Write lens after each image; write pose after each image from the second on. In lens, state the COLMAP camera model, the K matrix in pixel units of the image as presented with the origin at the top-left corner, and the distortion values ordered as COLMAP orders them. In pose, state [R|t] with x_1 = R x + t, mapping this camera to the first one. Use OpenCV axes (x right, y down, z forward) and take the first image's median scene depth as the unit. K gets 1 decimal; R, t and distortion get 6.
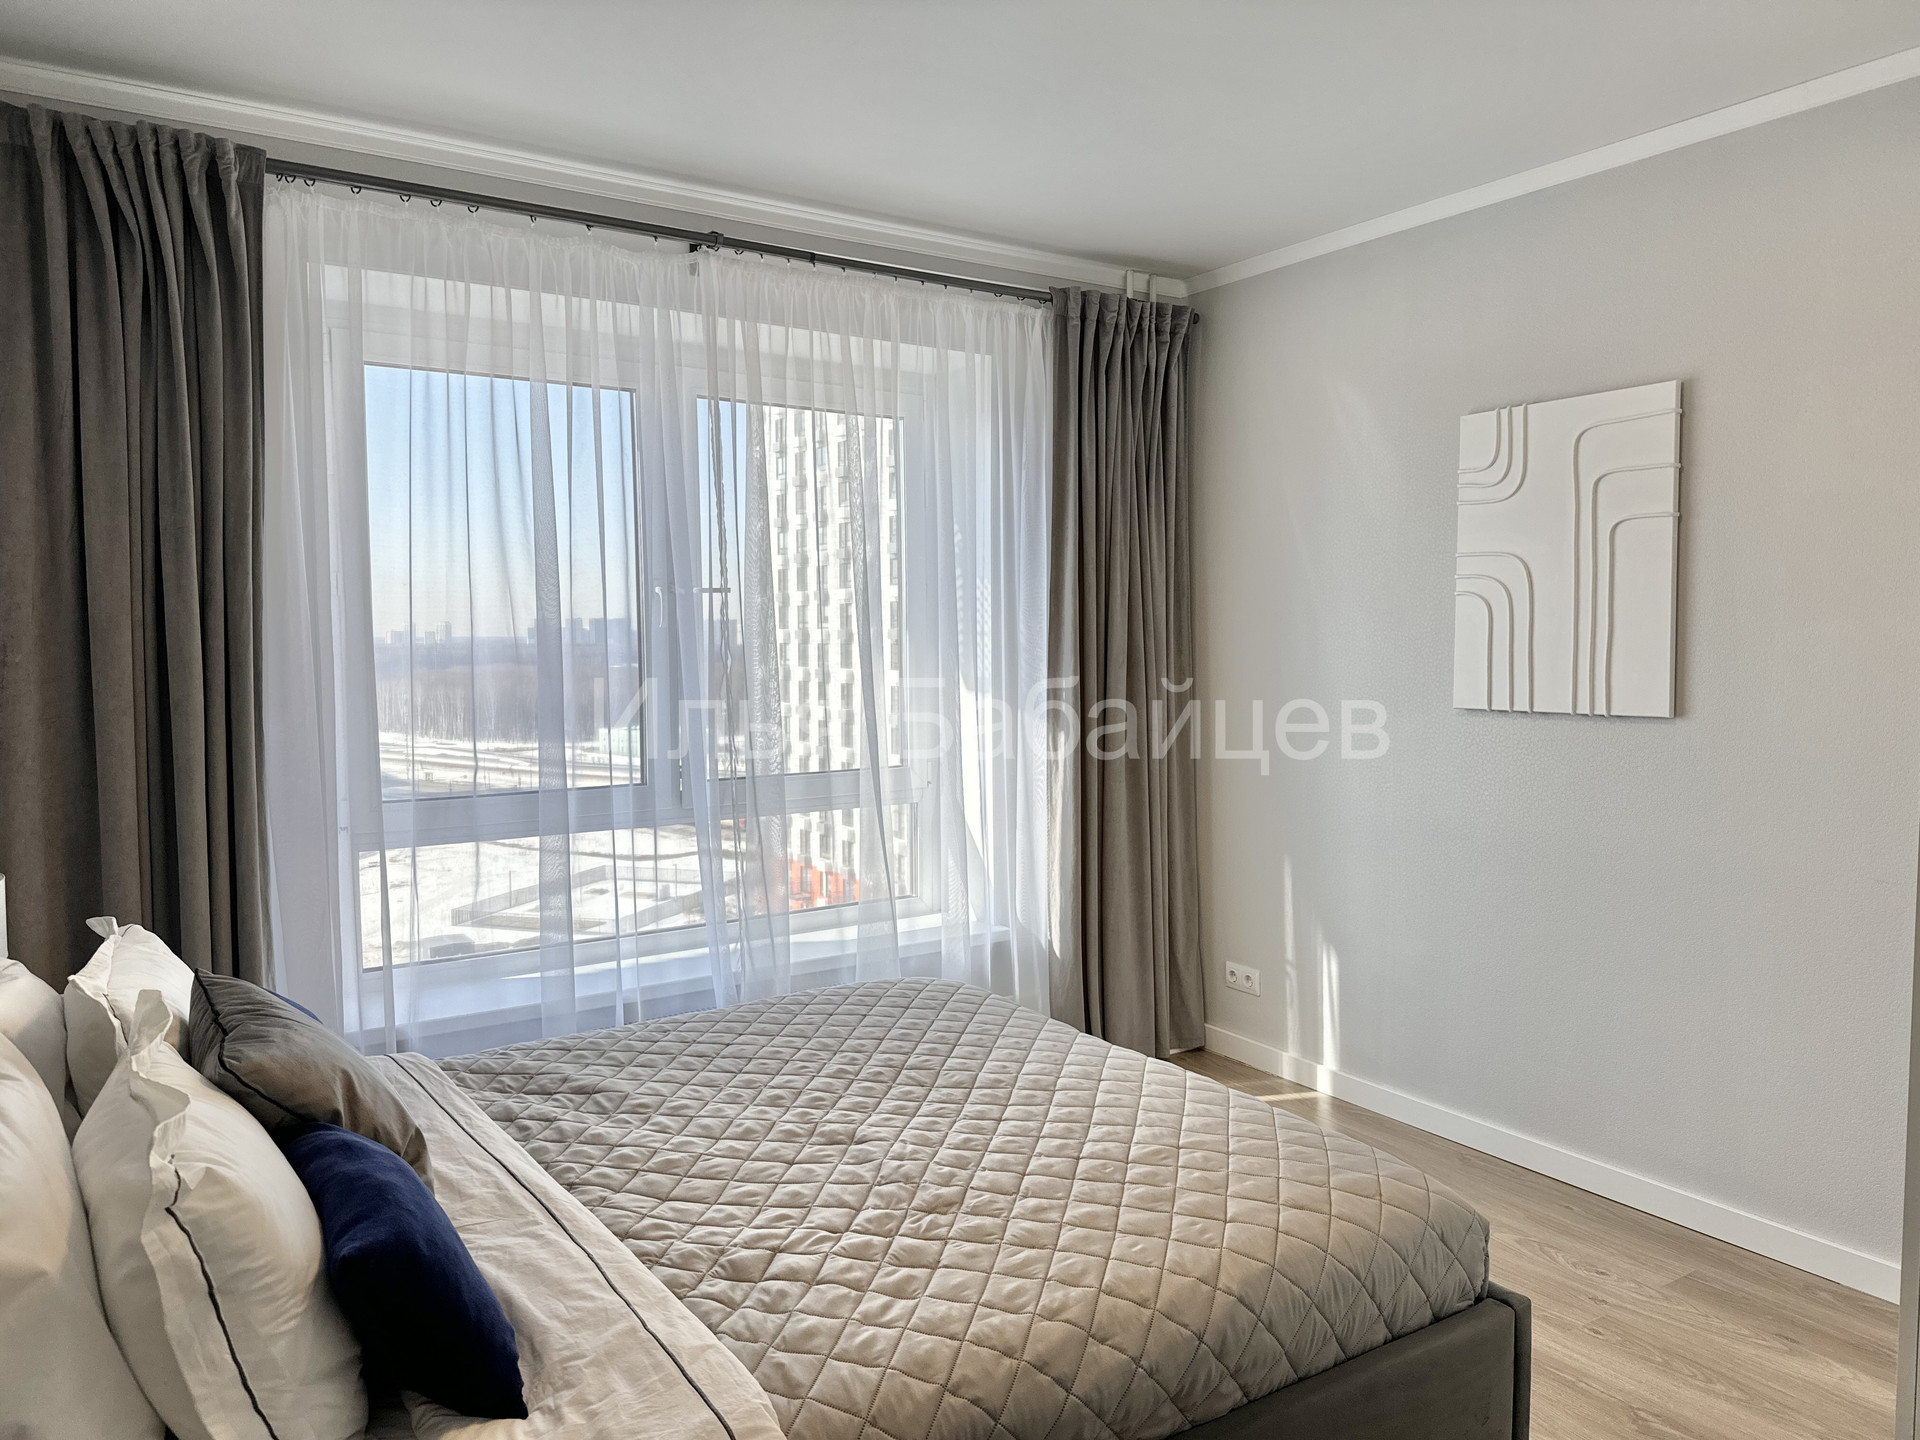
lens RADIAL K [[1347.6, 0, 928.7], [0, 1347.6, 704.2], [0, 0, 1]] dist [0.069337, -0.092643]
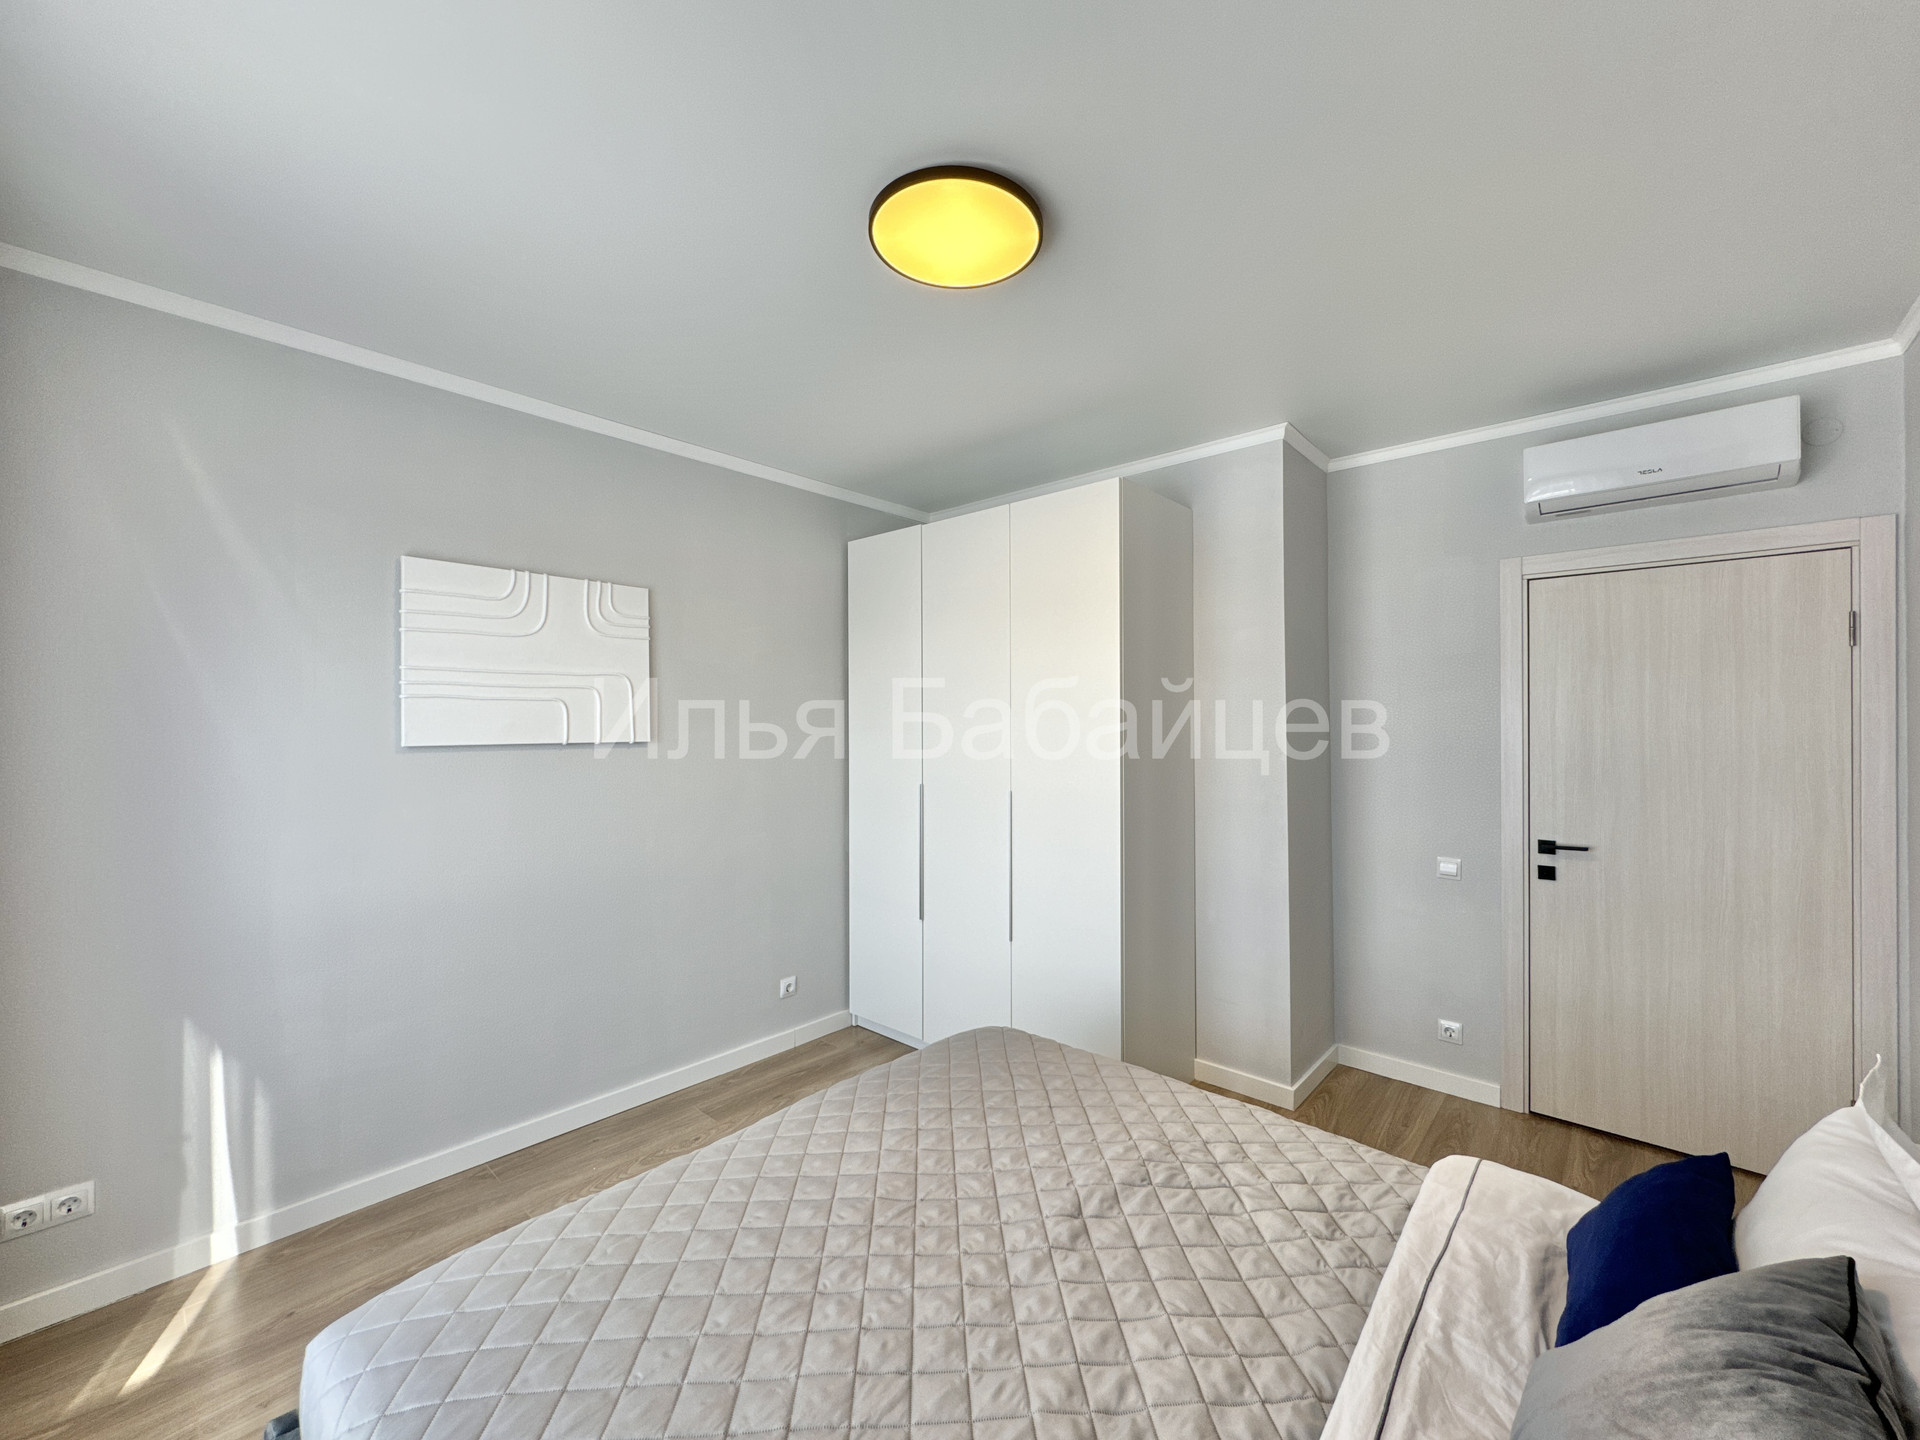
lens RADIAL K [[771.2, 0, 975.3], [0, 771.2, 718.2], [0, 0, 1]] dist [-0.001463, 0.000654]
pose [[-0.271570, 0.007811, 0.962387, -0.498463], [0.060764, 0.998111, 0.009046, -0.061808], [-0.960499, 0.060935, -0.271532, 0.977141]]
